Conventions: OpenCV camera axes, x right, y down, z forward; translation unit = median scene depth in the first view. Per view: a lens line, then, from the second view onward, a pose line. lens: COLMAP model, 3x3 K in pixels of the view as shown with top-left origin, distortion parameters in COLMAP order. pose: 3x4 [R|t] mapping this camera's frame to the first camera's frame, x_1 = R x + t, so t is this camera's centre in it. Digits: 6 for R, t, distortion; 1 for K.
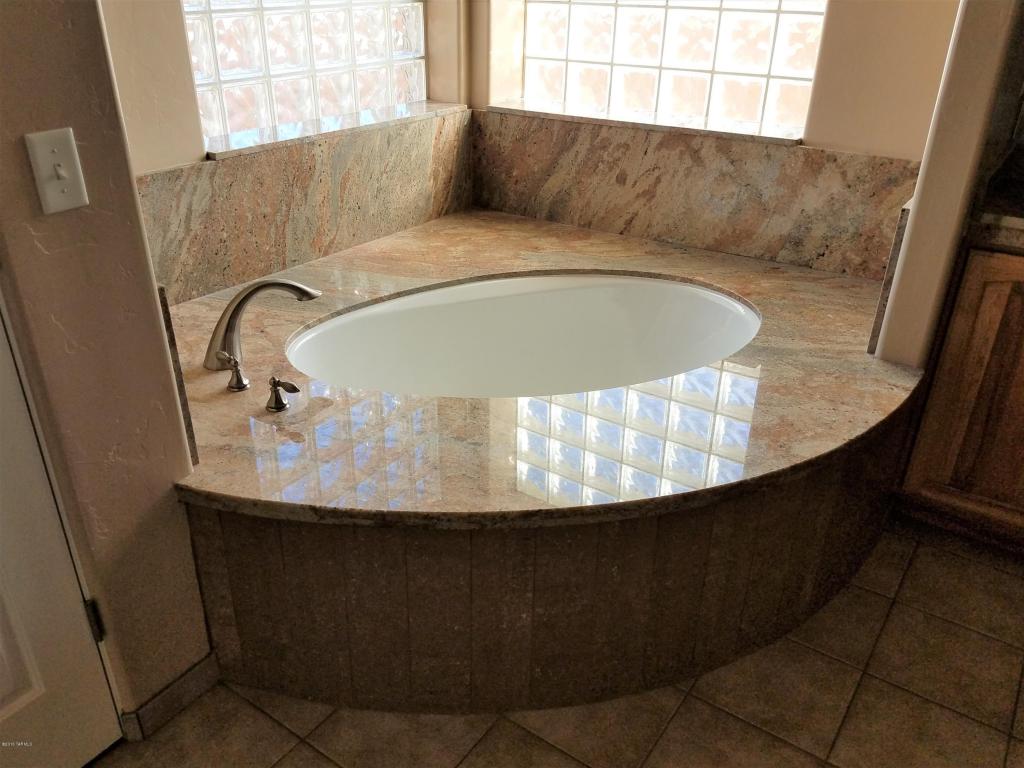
lens RADIAL K [[790.8, 0, 505.5], [0, 790.8, 389.6], [0, 0, 1]] dist [0.013030, -0.034656]
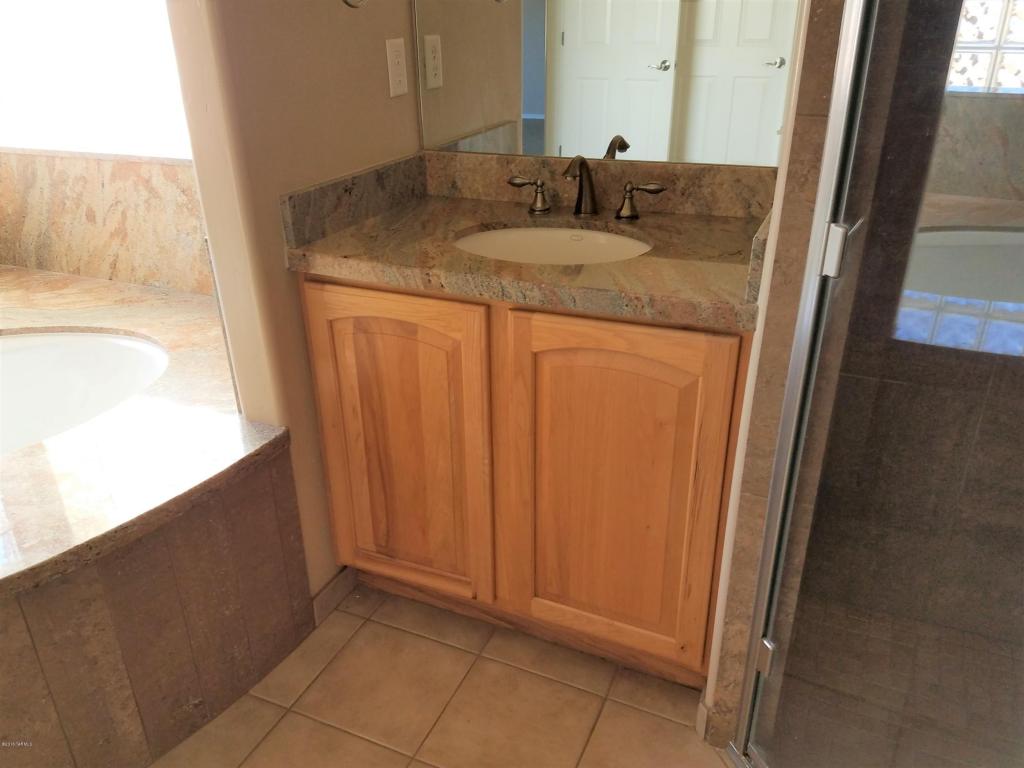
lens RADIAL K [[790.8, 0, 519.0], [0, 790.8, 379.0], [0, 0, 1]] dist [0.013030, -0.034656]
pose [[0.978257, -0.093782, 0.184980, 0.428200], [0.102292, 0.994067, -0.036987, -0.014398], [-0.180414, 0.055105, 0.982046, 0.092575]]
